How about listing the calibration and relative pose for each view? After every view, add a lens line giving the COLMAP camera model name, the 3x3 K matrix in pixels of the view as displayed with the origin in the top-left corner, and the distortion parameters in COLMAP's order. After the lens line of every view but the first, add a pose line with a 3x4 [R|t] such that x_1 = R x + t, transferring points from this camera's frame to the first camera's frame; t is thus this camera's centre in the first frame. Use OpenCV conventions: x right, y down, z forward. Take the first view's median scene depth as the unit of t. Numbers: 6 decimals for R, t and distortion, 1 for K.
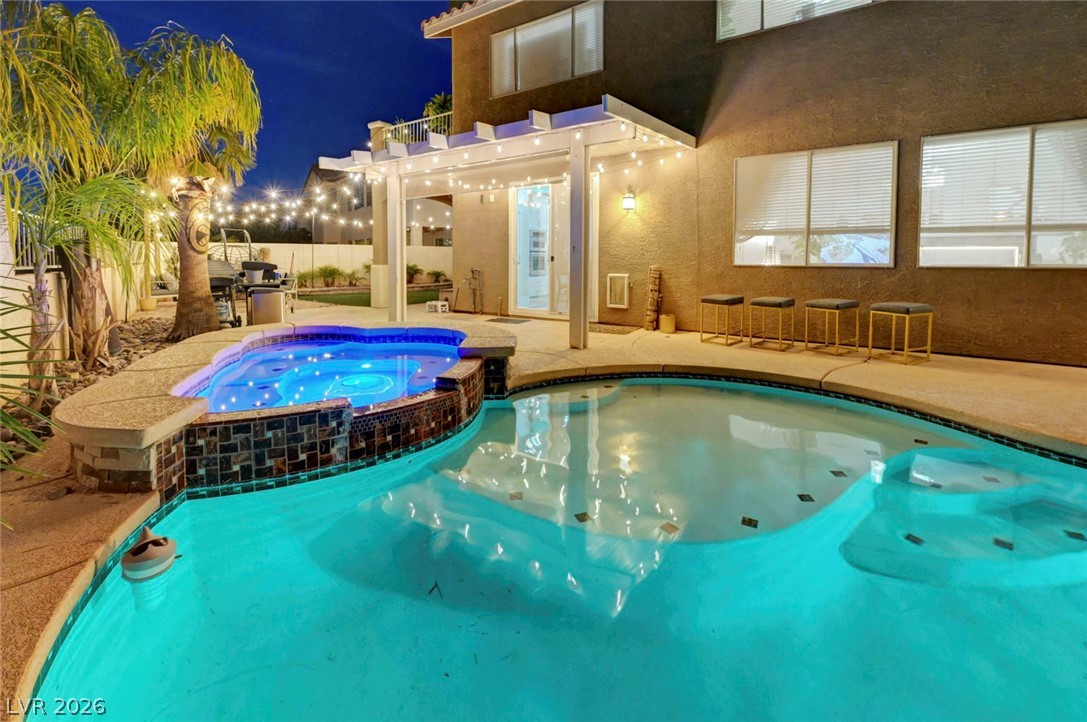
lens RADIAL K [[456.9, 0, 537.4], [0, 456.9, 278.2], [0, 0, 1]] dist [0.001644, 0.000024]
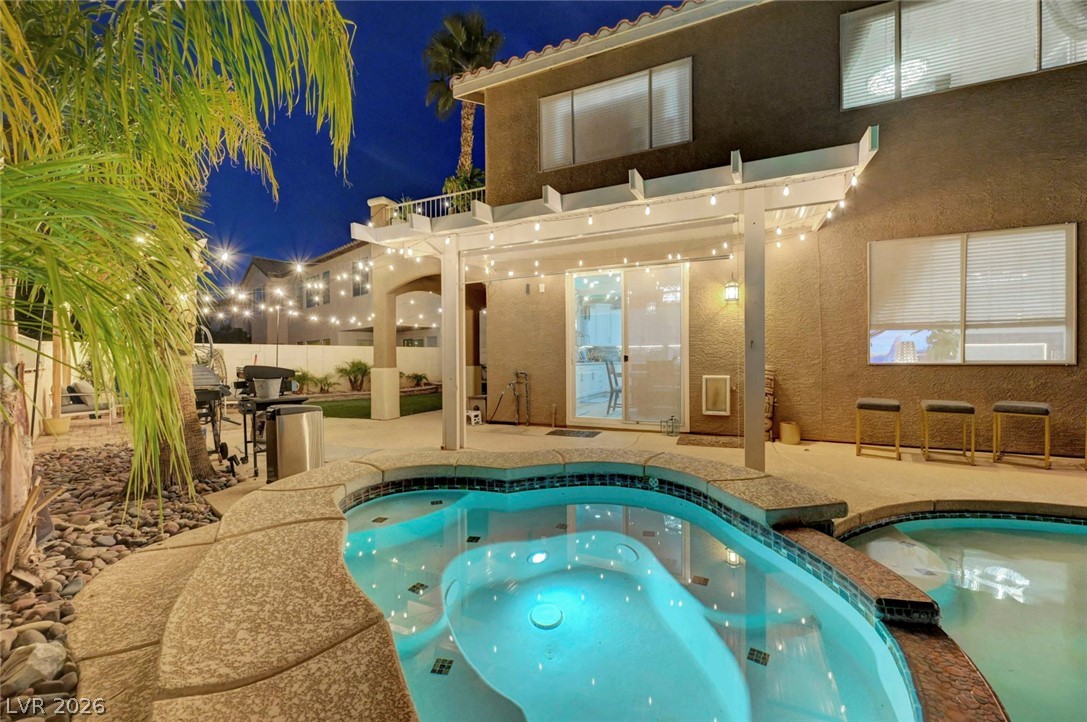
lens RADIAL K [[426.2, 0, 539.1], [0, 426.2, 364.5], [0, 0, 1]] dist [0.001176, 0.000133]
pose [[0.985008, -0.010602, 0.172181, -0.312336], [0.016002, 0.999422, -0.030007, -0.012270], [-0.171763, 0.032312, 0.984608, 0.290174]]
